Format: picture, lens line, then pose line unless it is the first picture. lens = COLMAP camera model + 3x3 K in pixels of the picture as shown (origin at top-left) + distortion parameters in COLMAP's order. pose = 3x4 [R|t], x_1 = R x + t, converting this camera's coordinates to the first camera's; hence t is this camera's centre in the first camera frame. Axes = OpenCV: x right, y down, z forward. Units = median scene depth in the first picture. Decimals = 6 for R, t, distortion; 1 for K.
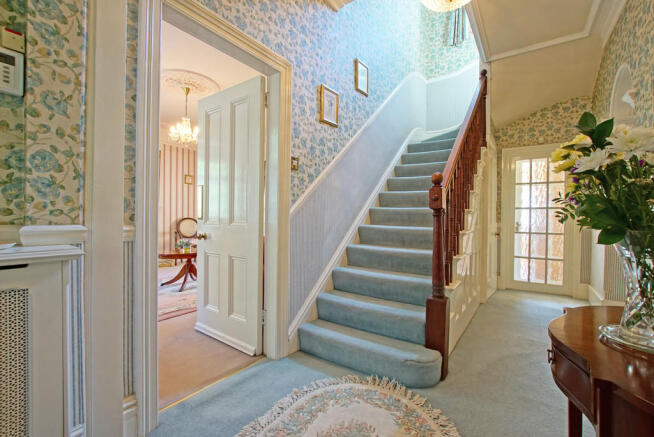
lens RADIAL K [[288.7, 0, 326.4], [0, 288.7, 215.3], [0, 0, 1]] dist [0.000893, 0.000149]
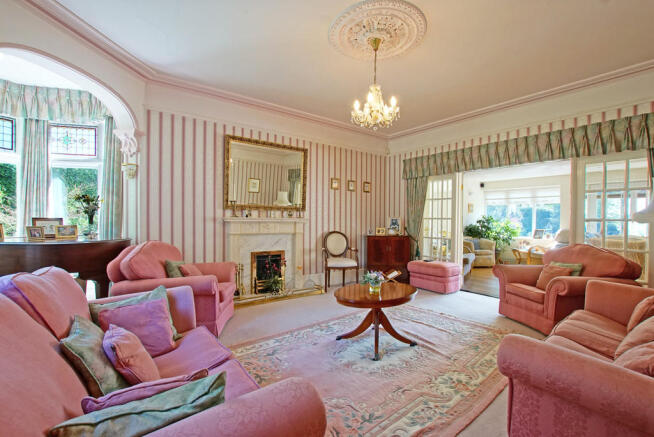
lens RADIAL K [[288.7, 0, 328.7], [0, 288.7, 218.3], [0, 0, 1]] dist [0.000893, 0.000149]
pose [[0.952248, -0.000096, -0.305325, -0.262785], [-0.002399, 0.999967, -0.007794, -0.022977], [0.305316, 0.008154, 0.952216, 0.239325]]
